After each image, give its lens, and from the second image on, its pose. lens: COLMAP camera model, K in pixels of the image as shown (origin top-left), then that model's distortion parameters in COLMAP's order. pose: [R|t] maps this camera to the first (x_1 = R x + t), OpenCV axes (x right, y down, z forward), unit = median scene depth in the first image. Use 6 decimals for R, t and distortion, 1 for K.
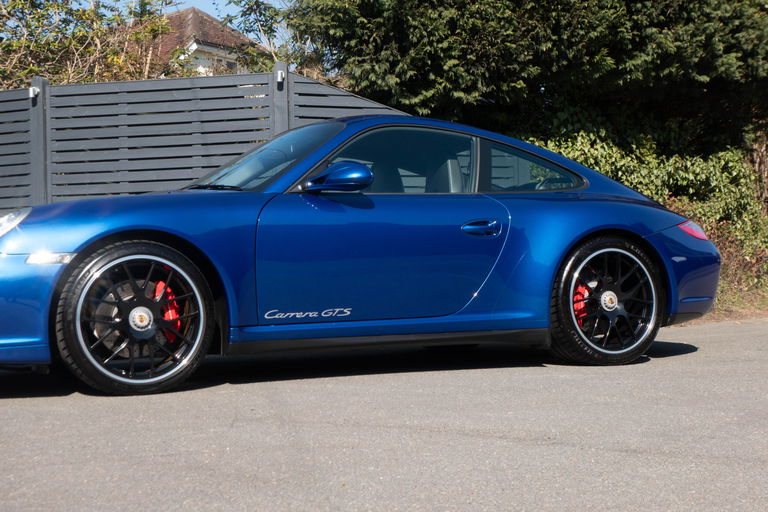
lens RADIAL K [[1171.3, 0, 389.5], [0, 1171.3, 219.3], [0, 0, 1]] dist [-0.022067, 0.000000]
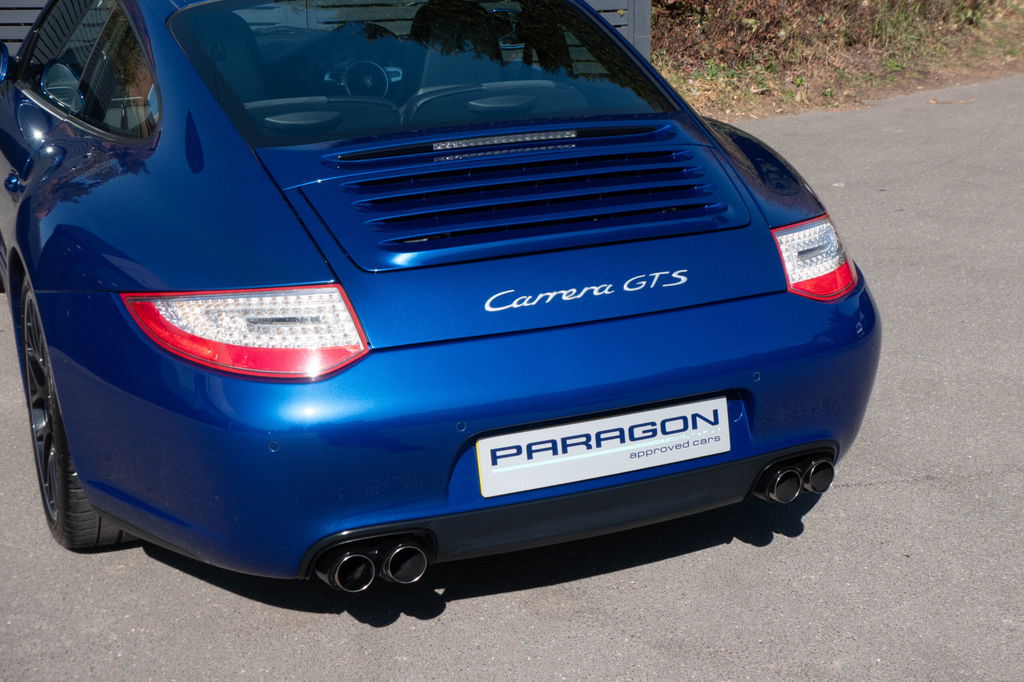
lens RADIAL K [[1561.7, 0, 527.8], [0, 1561.7, 329.9], [0, 0, 1]] dist [-0.022067, 0.000000]
pose [[0.999863, 0.002238, 0.016401, 0.032328], [-0.007721, 0.939499, 0.342463, -0.114050], [-0.014642, -0.342543, 0.939388, 0.044382]]
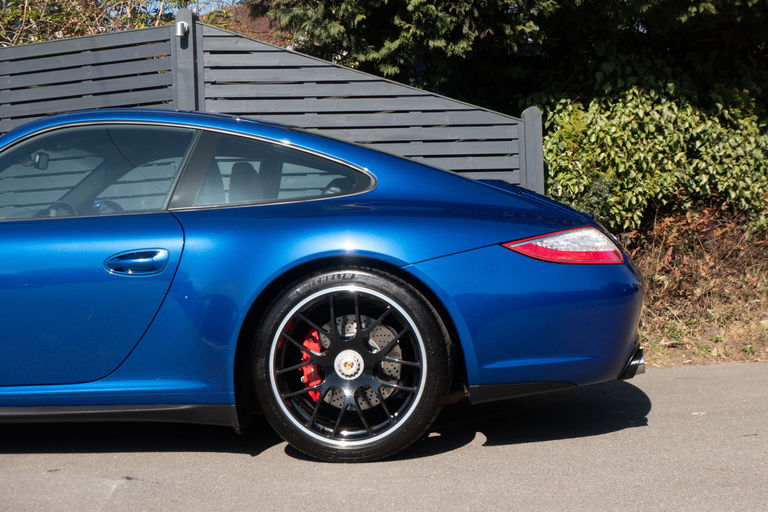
lens RADIAL K [[1171.3, 0, 392.3], [0, 1171.3, 226.8], [0, 0, 1]] dist [-0.022067, 0.000000]
pose [[0.980245, -0.017399, -0.197019, 0.173196], [0.023029, 0.999388, 0.026325, -0.012696], [0.196440, -0.030342, 0.980046, 0.281815]]
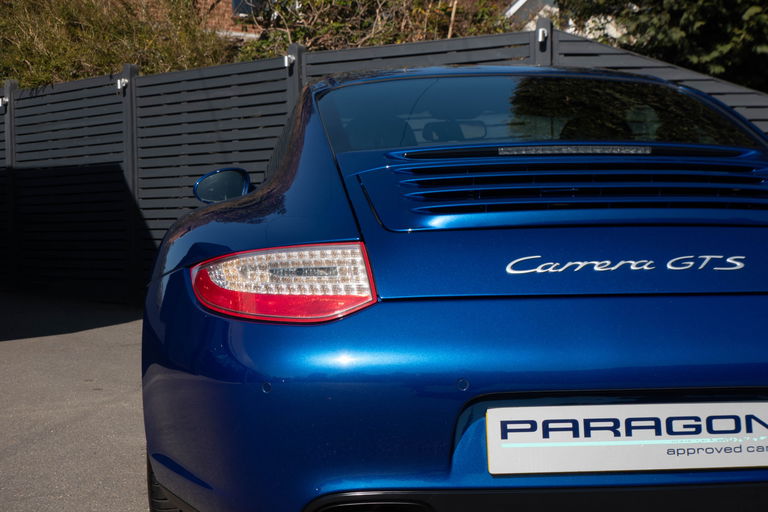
lens RADIAL K [[1171.3, 0, 377.8], [0, 1171.3, 238.3], [0, 0, 1]] dist [-0.022067, 0.000000]
pose [[0.943101, 0.017886, -0.332026, 0.079274], [0.006651, 0.997338, 0.072617, -0.033698], [0.332441, -0.070693, 0.940471, 0.123067]]
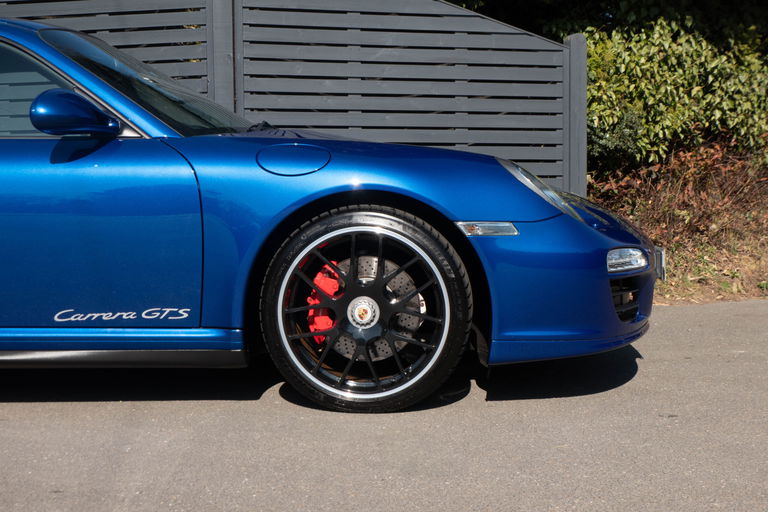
lens RADIAL K [[1171.3, 0, 383.1], [0, 1171.3, 237.1], [0, 0, 1]] dist [-0.022067, 0.000000]
pose [[0.998923, 0.015893, -0.043588, 0.031625], [-0.011449, 0.994884, 0.100374, -0.013569], [0.044960, -0.099767, 0.993995, 0.298875]]
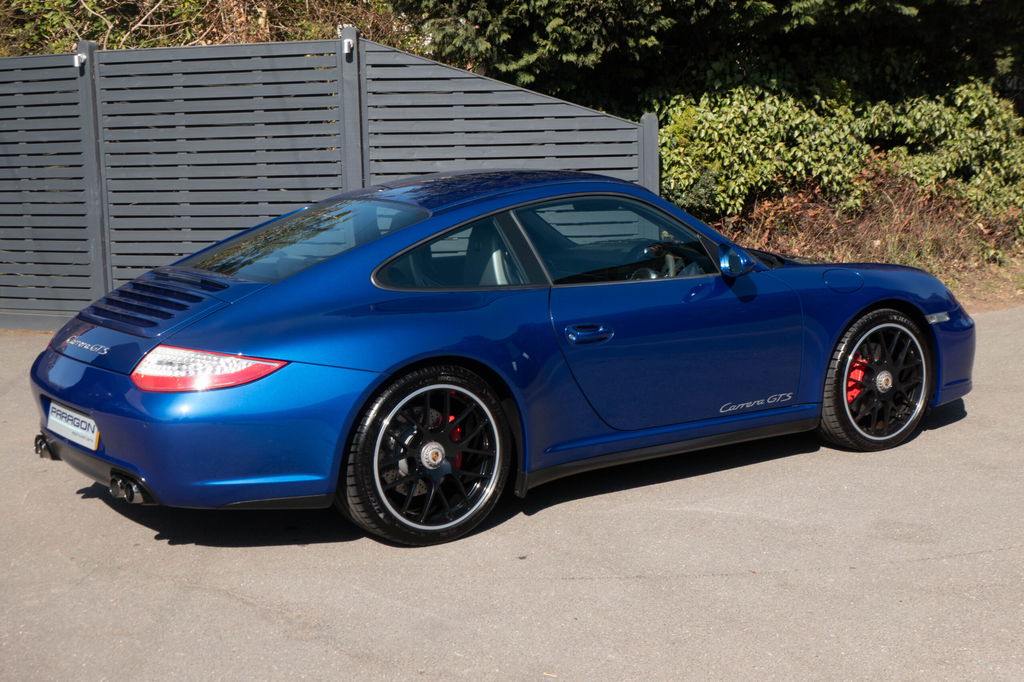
lens RADIAL K [[1561.7, 0, 524.6], [0, 1561.7, 325.0], [0, 0, 1]] dist [-0.022067, 0.000000]
pose [[0.989668, 0.016505, -0.142422, 0.188777], [0.010538, 0.982292, 0.187061, -0.127475], [0.142987, -0.186630, 0.971969, -0.112601]]
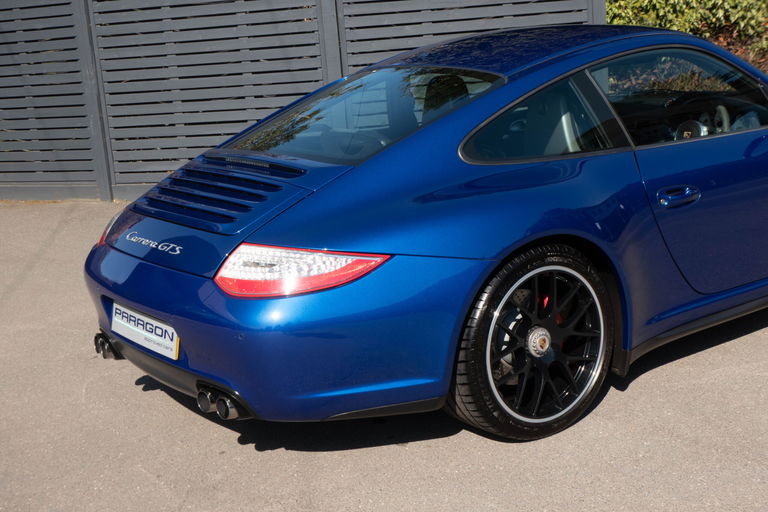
lens RADIAL K [[1171.3, 0, 390.9], [0, 1171.3, 252.1], [0, 0, 1]] dist [-0.022067, 0.000000]
pose [[0.990896, -0.028609, -0.131553, 0.070147], [0.063708, 0.960469, 0.270998, -0.113044], [0.118600, -0.276912, 0.953548, 0.065393]]
